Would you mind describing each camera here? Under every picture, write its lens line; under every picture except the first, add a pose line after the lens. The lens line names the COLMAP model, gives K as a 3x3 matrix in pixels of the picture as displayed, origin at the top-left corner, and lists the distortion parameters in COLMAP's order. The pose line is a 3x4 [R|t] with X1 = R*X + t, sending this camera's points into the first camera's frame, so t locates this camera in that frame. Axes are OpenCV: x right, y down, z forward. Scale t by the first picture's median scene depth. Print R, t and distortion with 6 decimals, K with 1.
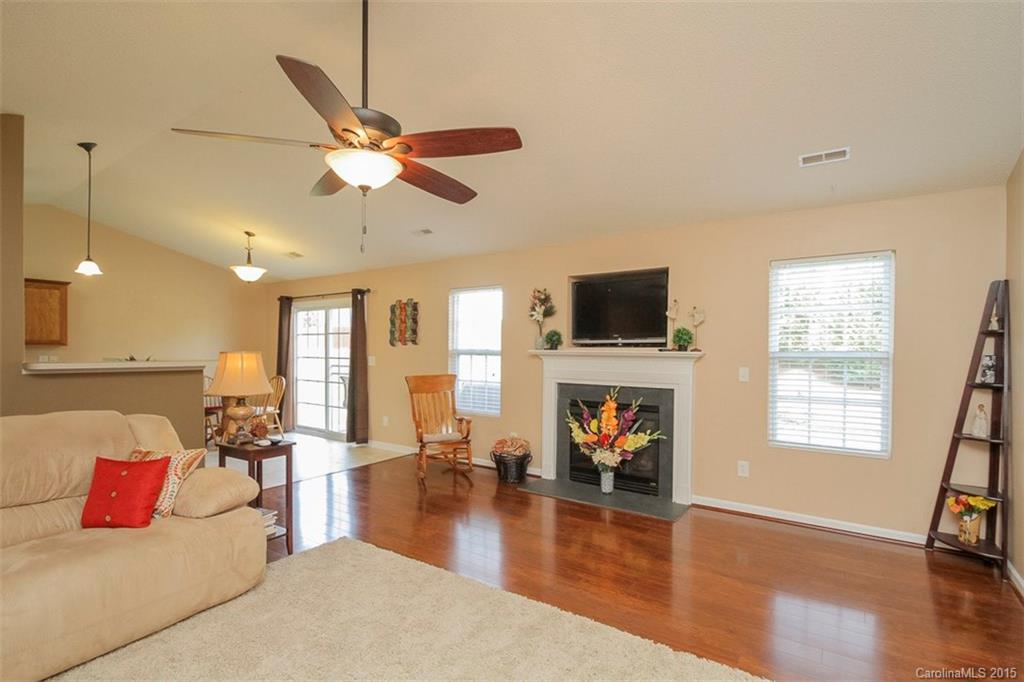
lens RADIAL K [[479.7, 0, 516.2], [0, 479.7, 356.8], [0, 0, 1]] dist [0.000784, -0.000178]
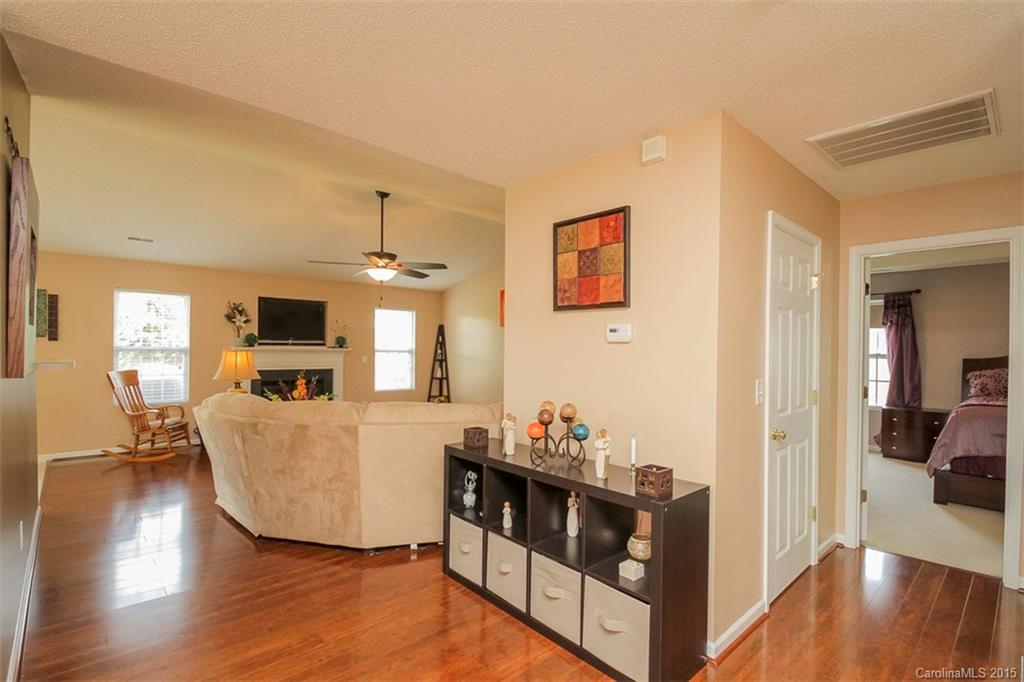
lens RADIAL K [[479.7, 0, 516.2], [0, 479.7, 356.8], [0, 0, 1]] dist [0.000784, -0.000178]
pose [[0.217971, -0.023625, 0.975669, -1.043699], [0.000664, 0.999710, 0.024058, -0.018579], [-0.975955, -0.004596, 0.217924, -0.065436]]
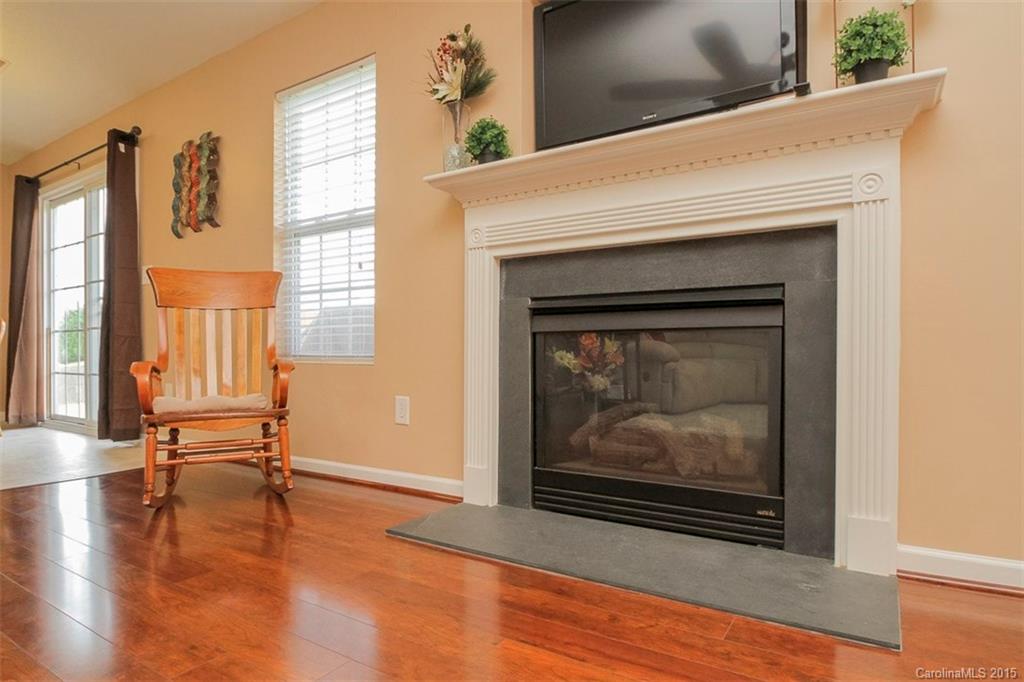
lens RADIAL K [[585.7, 0, 512.4], [0, 585.7, 357.5], [0, 0, 1]] dist [-0.004229, -0.000996]
pose [[0.999500, -0.007315, 0.030774, 0.076052], [0.007425, 0.999966, -0.003466, 0.127226], [-0.030747, 0.003692, 0.999520, 0.486707]]
